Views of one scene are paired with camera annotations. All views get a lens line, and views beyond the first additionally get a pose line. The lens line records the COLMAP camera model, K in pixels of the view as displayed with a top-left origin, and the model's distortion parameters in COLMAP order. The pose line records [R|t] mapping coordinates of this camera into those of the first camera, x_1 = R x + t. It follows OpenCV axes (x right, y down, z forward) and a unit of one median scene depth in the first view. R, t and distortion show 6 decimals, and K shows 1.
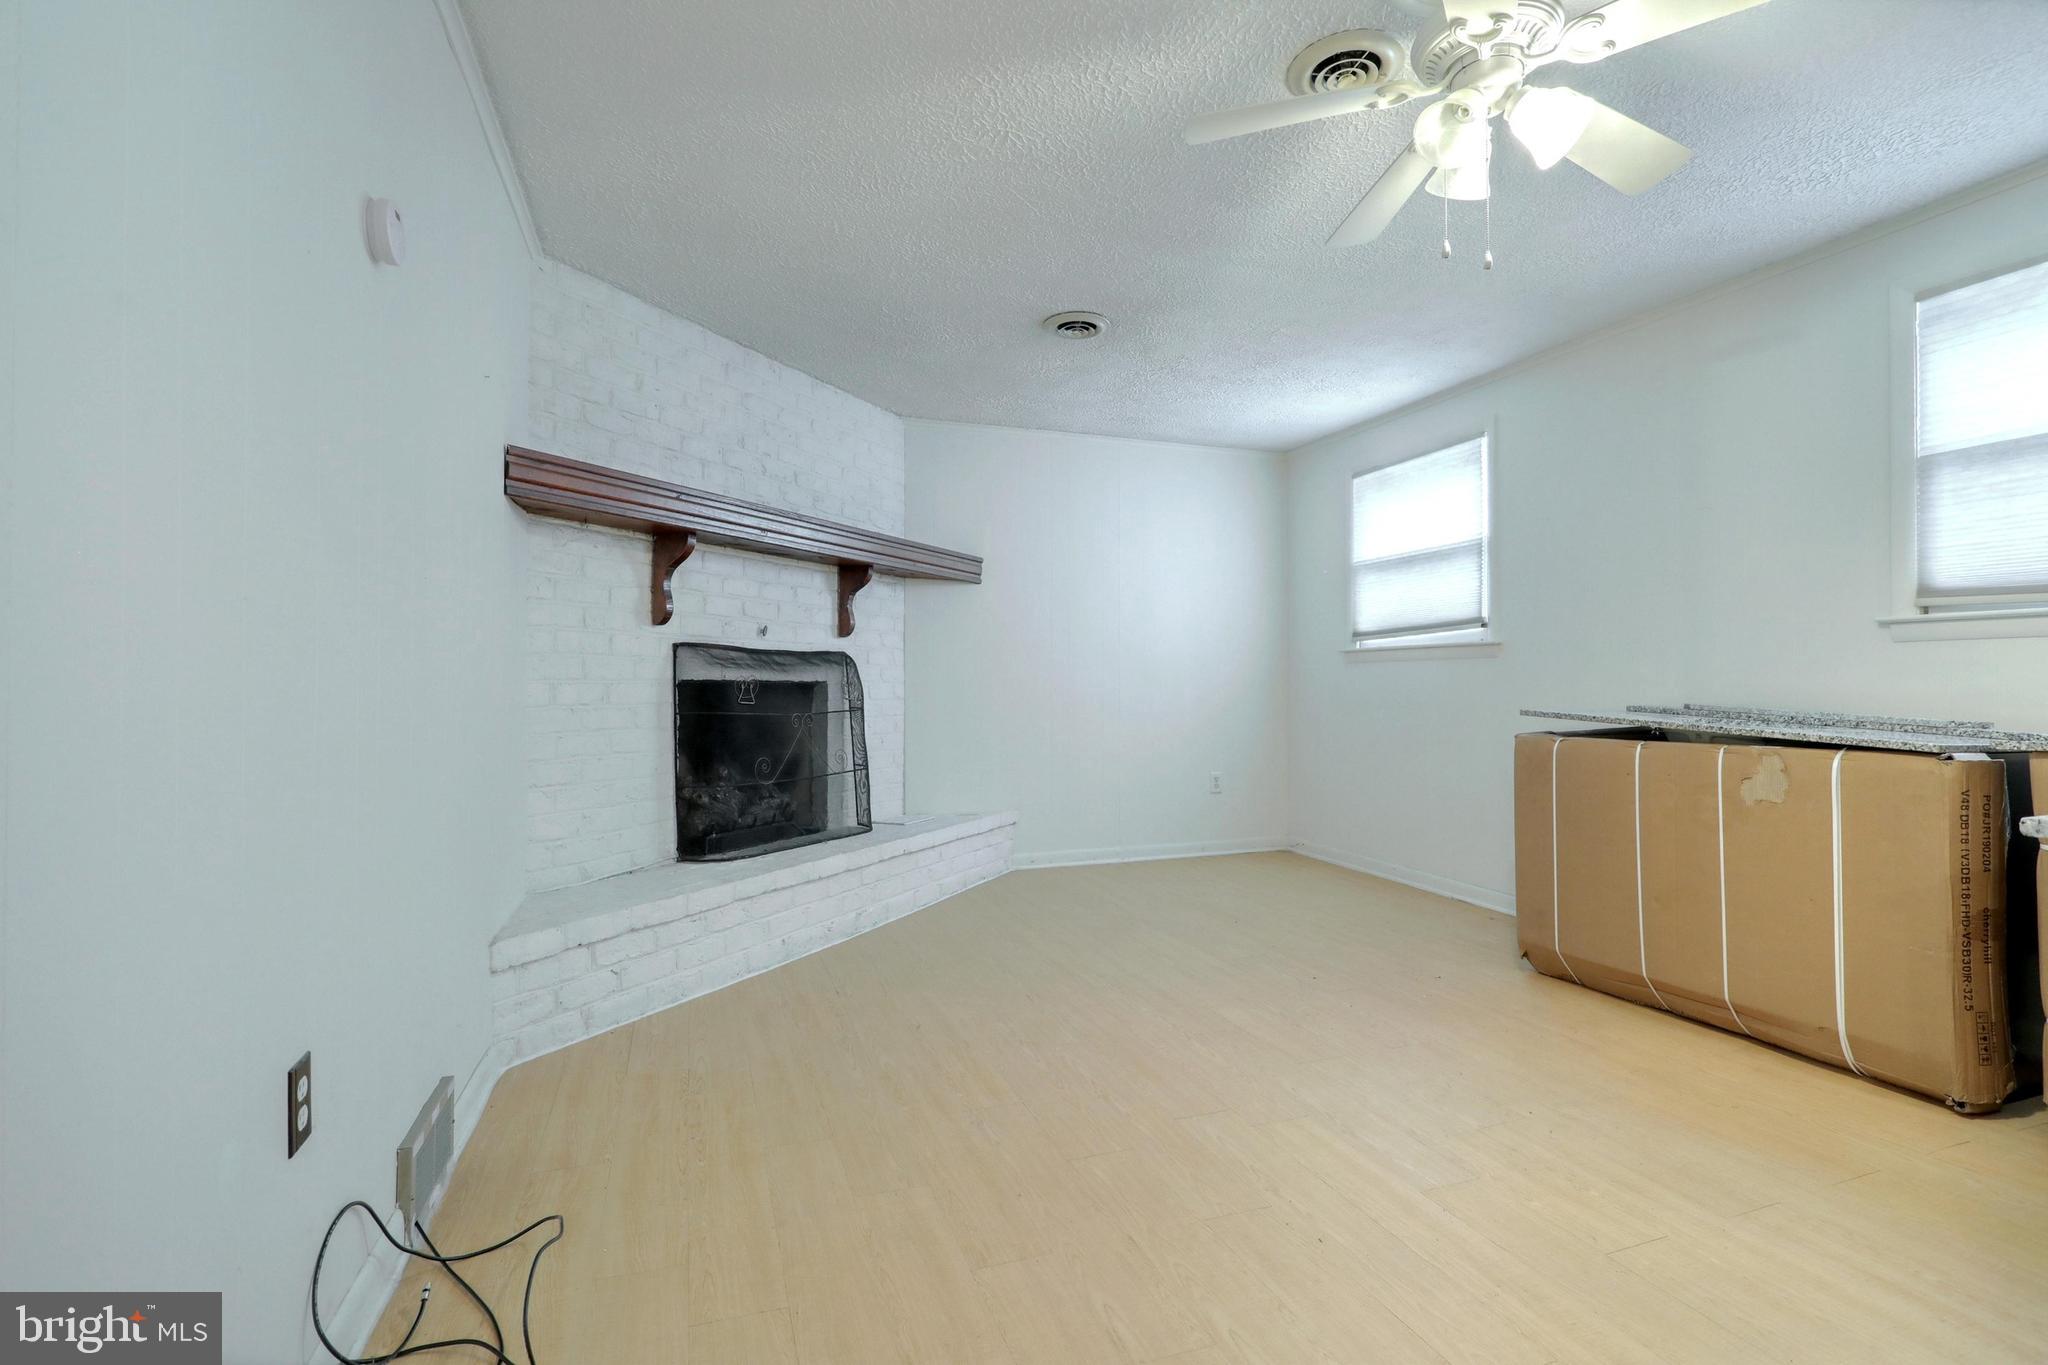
lens RADIAL K [[1003.3, 0, 1024.9], [0, 1003.3, 679.2], [0, 0, 1]] dist [-0.002838, 0.002014]
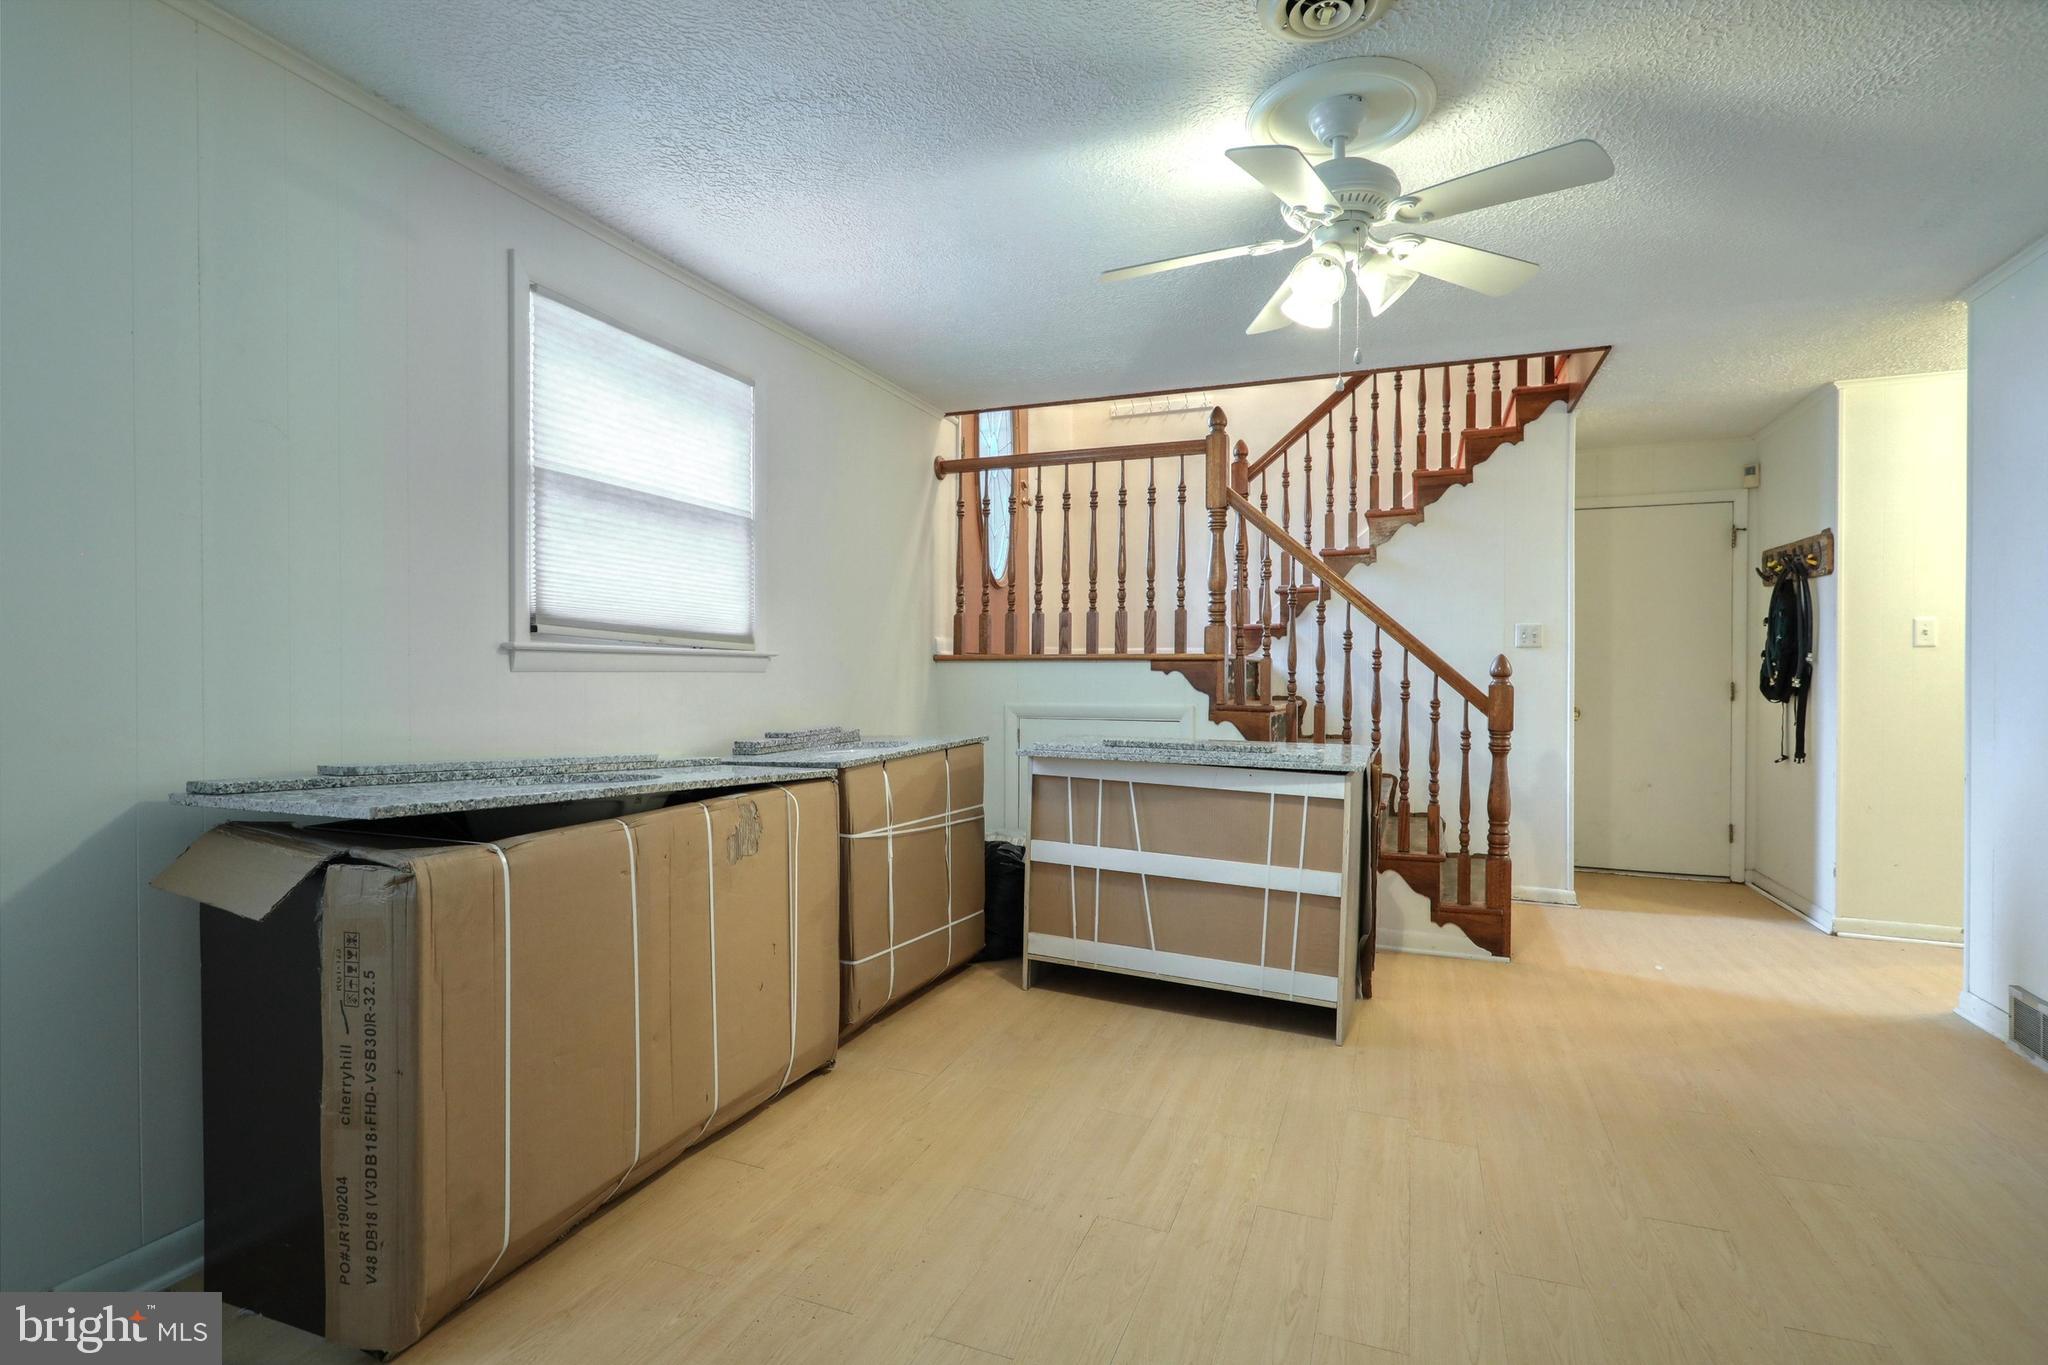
lens RADIAL K [[1003.3, 0, 1018.3], [0, 1003.3, 676.5], [0, 0, 1]] dist [-0.002838, 0.002014]
pose [[-0.766070, -0.000181, 0.642757, -0.017906], [-0.003615, 0.999985, -0.004027, -0.033725], [-0.642747, -0.005408, -0.766059, 1.495672]]
